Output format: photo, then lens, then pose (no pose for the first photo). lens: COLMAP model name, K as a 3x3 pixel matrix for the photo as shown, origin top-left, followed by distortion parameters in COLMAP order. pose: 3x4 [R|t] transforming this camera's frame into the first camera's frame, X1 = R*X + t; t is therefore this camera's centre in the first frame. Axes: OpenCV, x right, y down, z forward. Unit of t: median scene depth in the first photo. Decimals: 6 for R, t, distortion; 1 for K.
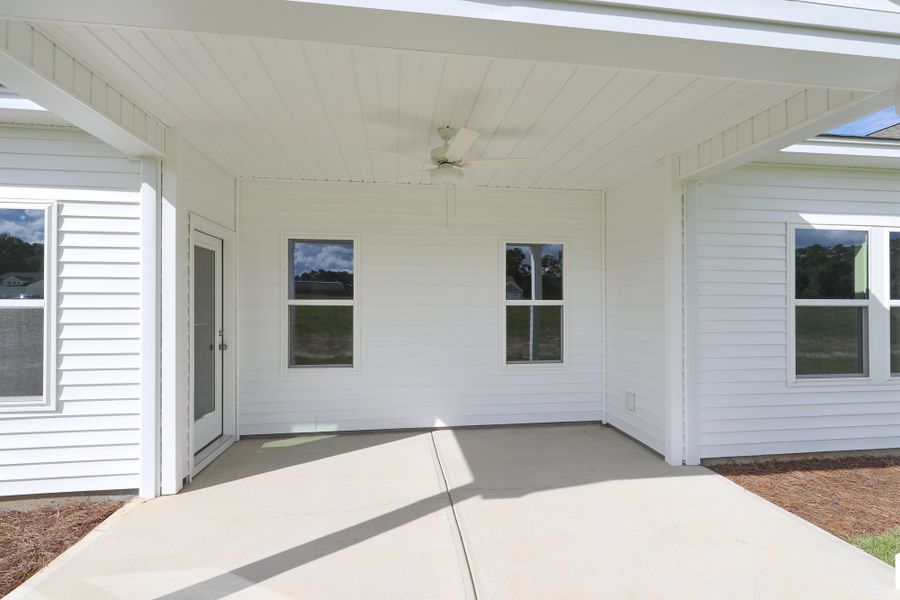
lens RADIAL K [[409.1, 0, 452.2], [0, 409.1, 300.6], [0, 0, 1]] dist [0.003845, 0.000411]
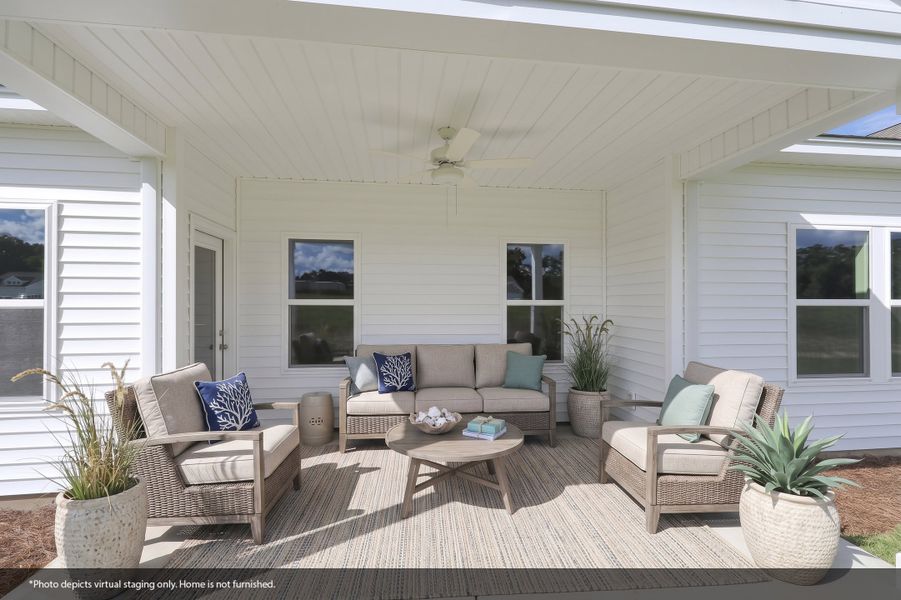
lens RADIAL K [[331.6, 0, 447.5], [0, 331.6, 300.6], [0, 0, 1]] dist [-0.000196, -0.000085]
pose [[0.999849, 0.000096, 0.017360, -0.026474], [-0.000082, 1.000000, -0.000845, 0.000899], [-0.017360, 0.000844, 0.999849, 0.189975]]
